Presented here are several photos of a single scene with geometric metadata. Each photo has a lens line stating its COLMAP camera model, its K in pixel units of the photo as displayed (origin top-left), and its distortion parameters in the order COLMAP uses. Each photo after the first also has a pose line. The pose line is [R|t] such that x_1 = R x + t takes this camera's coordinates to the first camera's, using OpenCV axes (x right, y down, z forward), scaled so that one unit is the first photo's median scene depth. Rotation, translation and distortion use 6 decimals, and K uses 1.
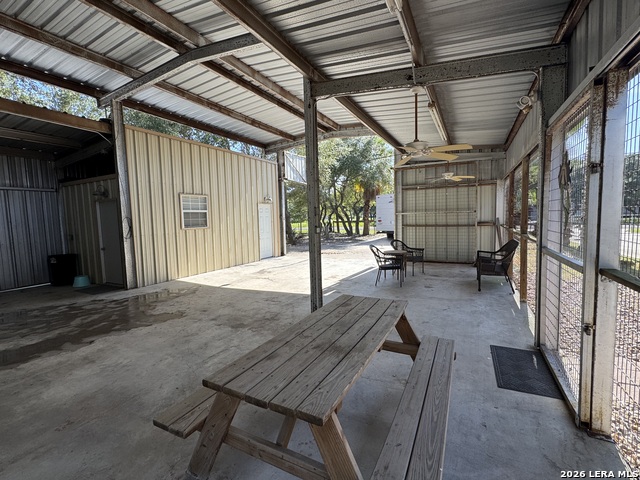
lens RADIAL K [[294.3, 0, 319.4], [0, 294.3, 238.8], [0, 0, 1]] dist [-0.006956, 0.001586]
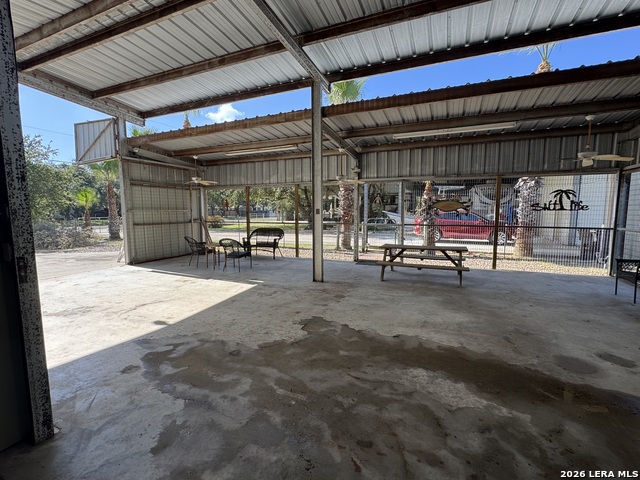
lens RADIAL K [[294.3, 0, 321.0], [0, 294.3, 240.1], [0, 0, 1]] dist [-0.006956, 0.001586]
pose [[-0.057091, -0.072705, 0.995718, -1.036063], [0.083370, 0.993514, 0.077324, -0.031372], [-0.994882, 0.087428, -0.050659, 0.775788]]
